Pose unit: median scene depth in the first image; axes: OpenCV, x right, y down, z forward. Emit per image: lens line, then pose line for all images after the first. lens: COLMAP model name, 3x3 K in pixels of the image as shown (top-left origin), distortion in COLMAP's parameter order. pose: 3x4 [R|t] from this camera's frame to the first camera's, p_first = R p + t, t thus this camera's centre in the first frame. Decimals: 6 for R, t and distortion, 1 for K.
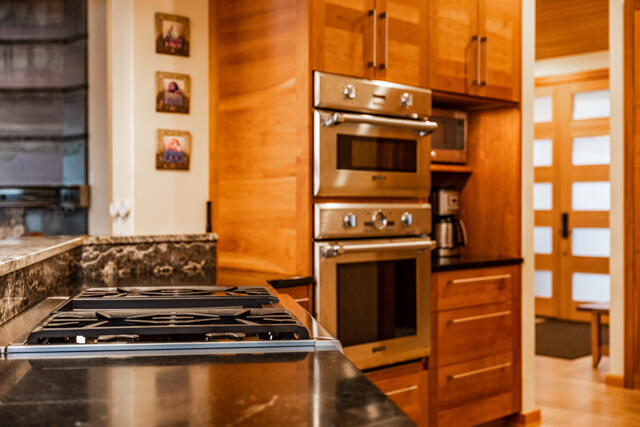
lens RADIAL K [[865.9, 0, 320.0], [0, 865.9, 213.5], [0, 0, 1]] dist [-0.022343, -0.036070]
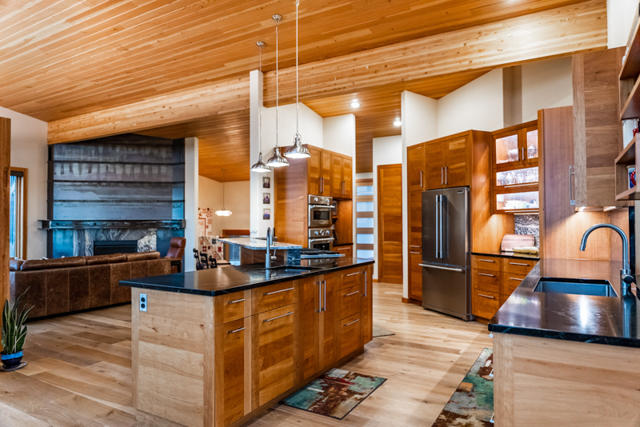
lens RADIAL K [[430.3, 0, 320.0], [0, 430.3, 213.5], [0, 0, 1]] dist [0.000516, 0.000320]
pose [[0.972647, 0.002666, 0.232272, -0.359769], [0.004583, 0.999519, -0.030666, -0.017611], [-0.232242, 0.030892, 0.972167, -0.795014]]
